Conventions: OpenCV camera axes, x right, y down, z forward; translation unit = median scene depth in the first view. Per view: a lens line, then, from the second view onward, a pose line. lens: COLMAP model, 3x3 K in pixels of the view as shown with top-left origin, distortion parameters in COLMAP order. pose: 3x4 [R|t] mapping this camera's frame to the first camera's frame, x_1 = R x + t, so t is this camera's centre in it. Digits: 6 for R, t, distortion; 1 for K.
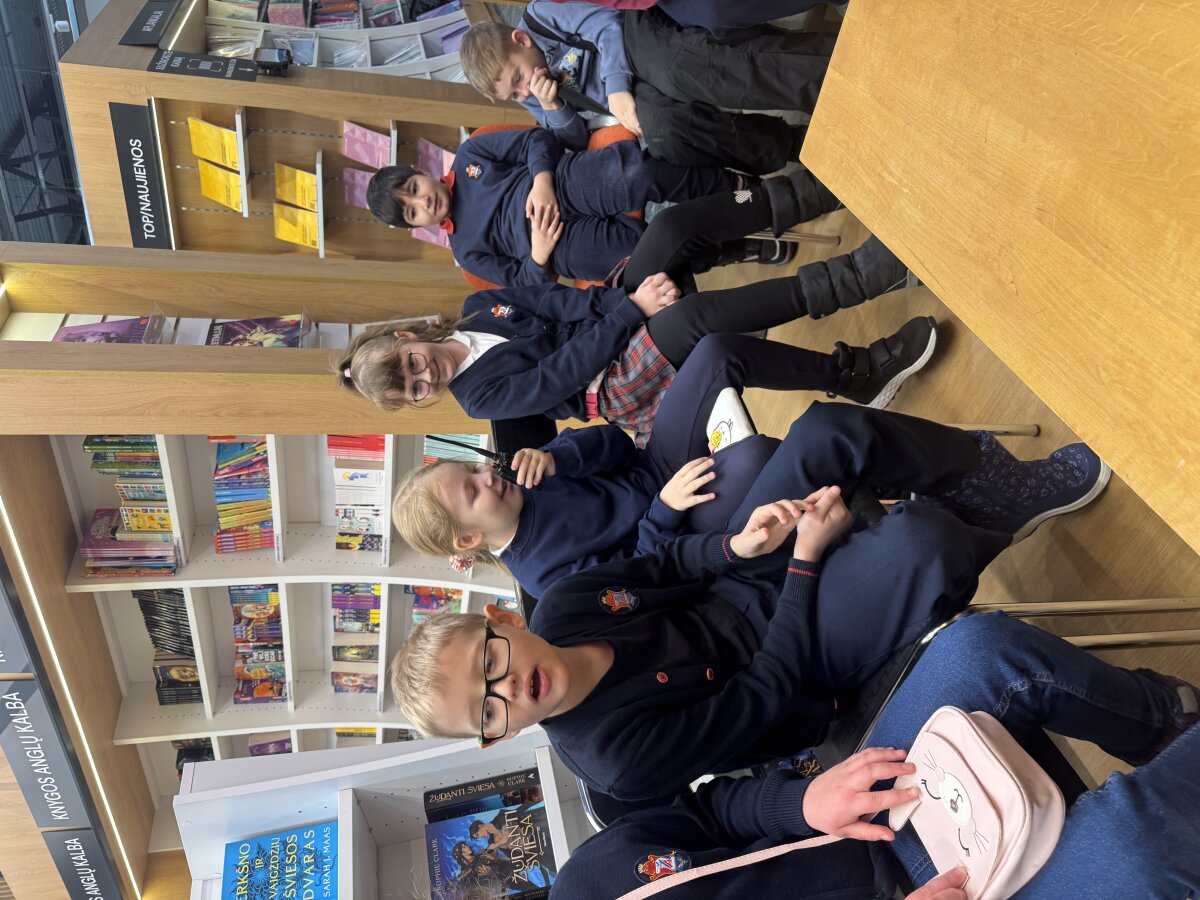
lens RADIAL K [[859.7, 0, 604.5], [0, 859.7, 470.3], [0, 0, 1]] dist [0.092127, -0.134506]
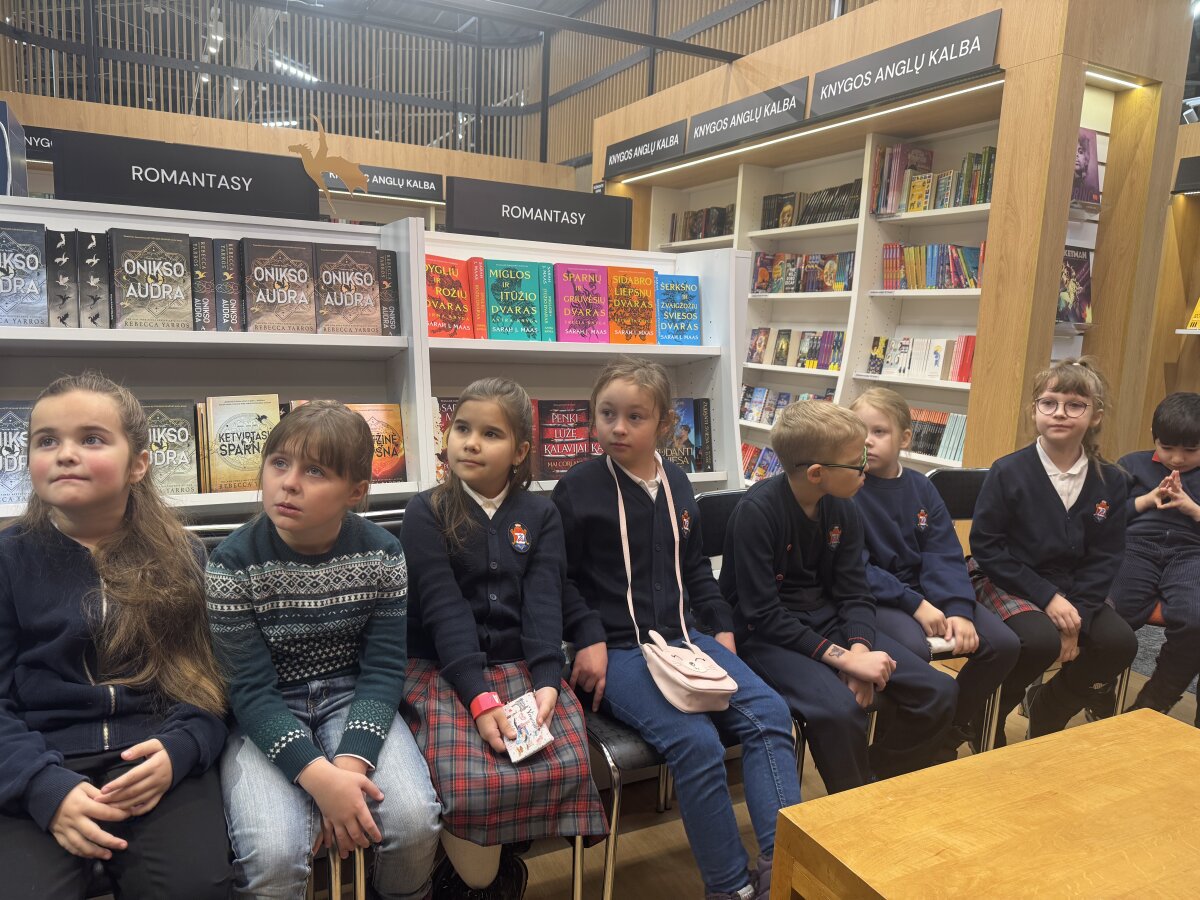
lens RADIAL K [[859.7, 0, 604.5], [0, 859.7, 470.3], [0, 0, 1]] dist [0.092127, -0.134506]
pose [[-0.150643, 0.983975, -0.095393, 0.047326], [-0.929268, -0.108020, 0.353261, -0.007169], [0.337296, 0.141862, 0.930649, -0.240339]]
